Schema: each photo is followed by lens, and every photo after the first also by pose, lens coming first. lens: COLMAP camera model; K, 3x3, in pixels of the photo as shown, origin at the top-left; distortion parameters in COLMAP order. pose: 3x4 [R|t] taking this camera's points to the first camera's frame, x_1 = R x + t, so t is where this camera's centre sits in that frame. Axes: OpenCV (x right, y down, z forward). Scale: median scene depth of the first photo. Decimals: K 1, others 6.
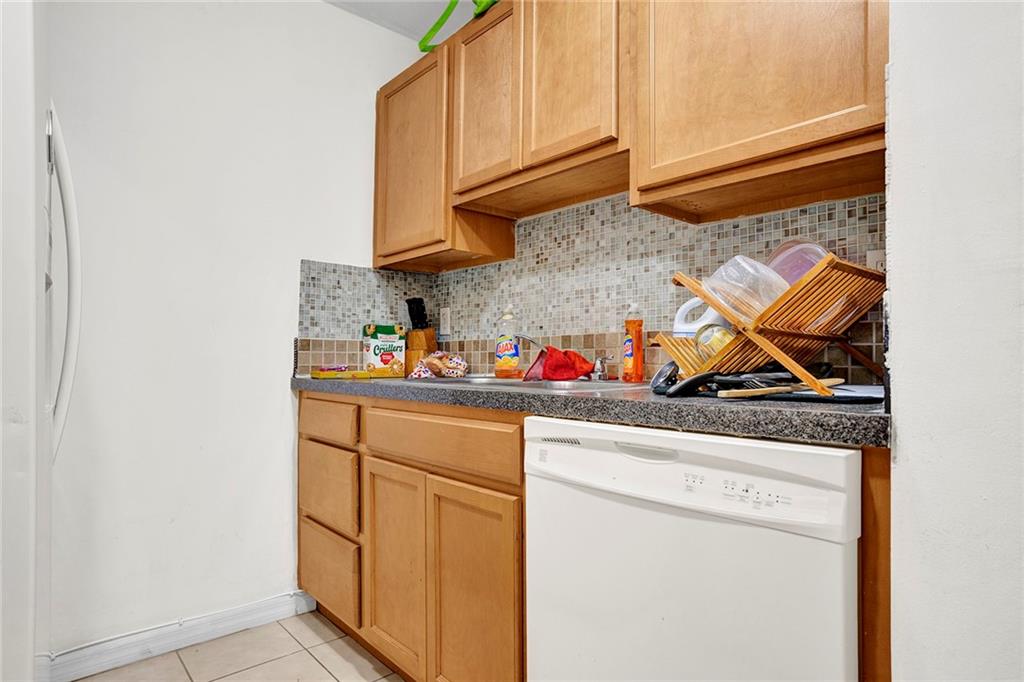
lens RADIAL K [[577.5, 0, 542.6], [0, 577.5, 340.8], [0, 0, 1]] dist [-0.063111, 0.041904]
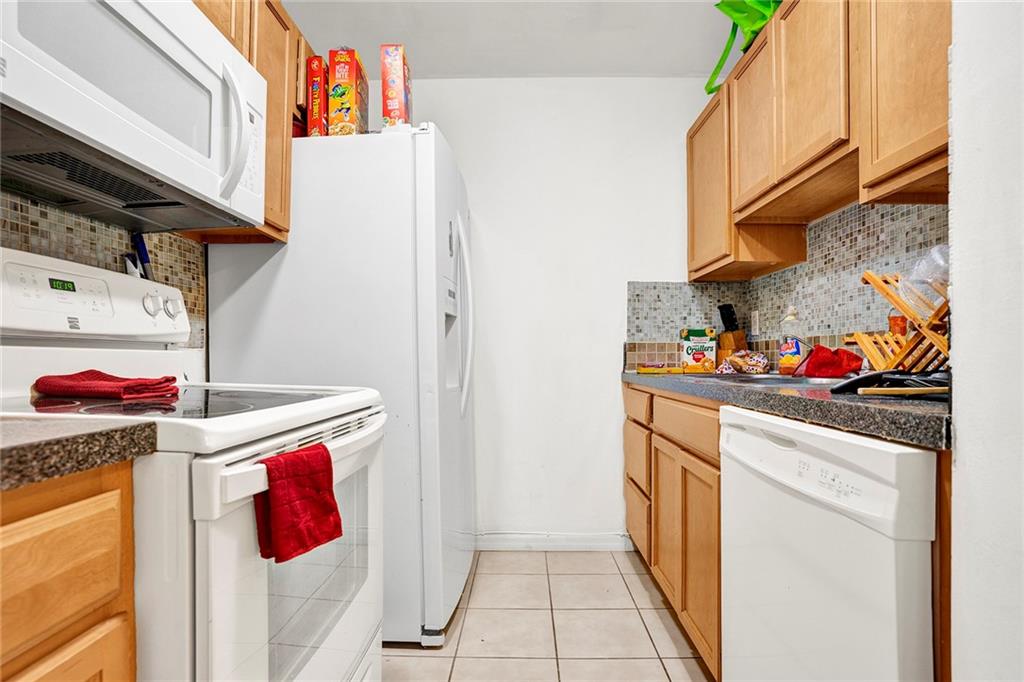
lens RADIAL K [[509.3, 0, 512.8], [0, 509.3, 348.4], [0, 0, 1]] dist [-0.072333, 0.029574]
pose [[0.732083, -0.017084, -0.681001, 0.185934], [0.026552, 0.999641, 0.003467, -0.001617], [0.680698, -0.020620, 0.732274, -0.030895]]
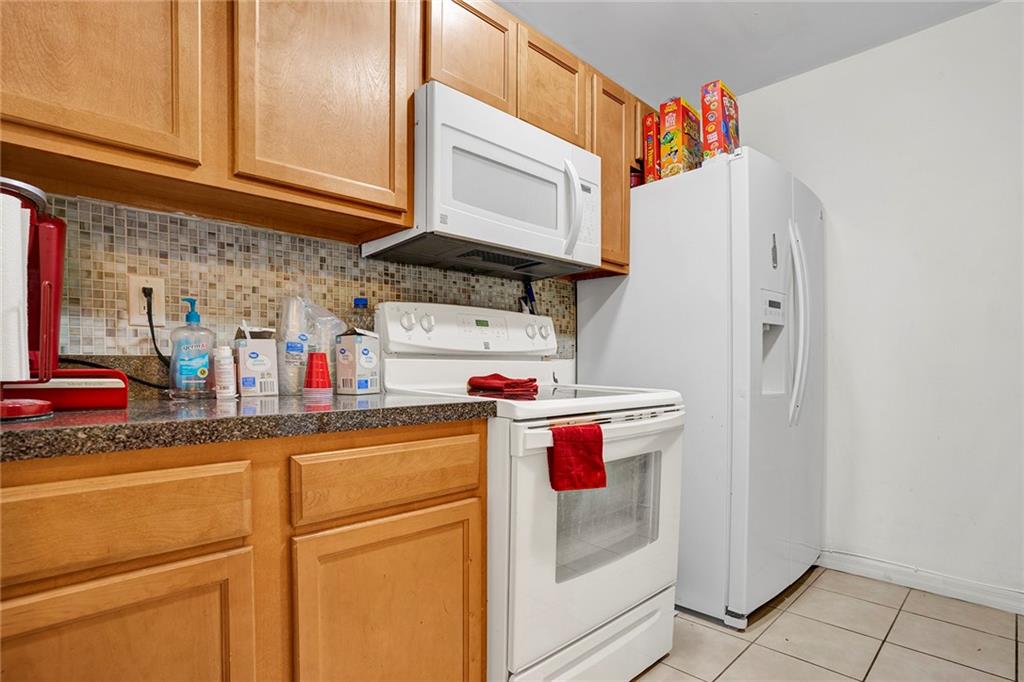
lens RADIAL K [[509.3, 0, 512.8], [0, 509.3, 348.4], [0, 0, 1]] dist [-0.072333, 0.029574]
pose [[0.055740, -0.038080, -0.997719, 0.391719], [0.034462, 0.998750, -0.036194, 0.000327], [0.997850, -0.032366, 0.056983, 0.025017]]
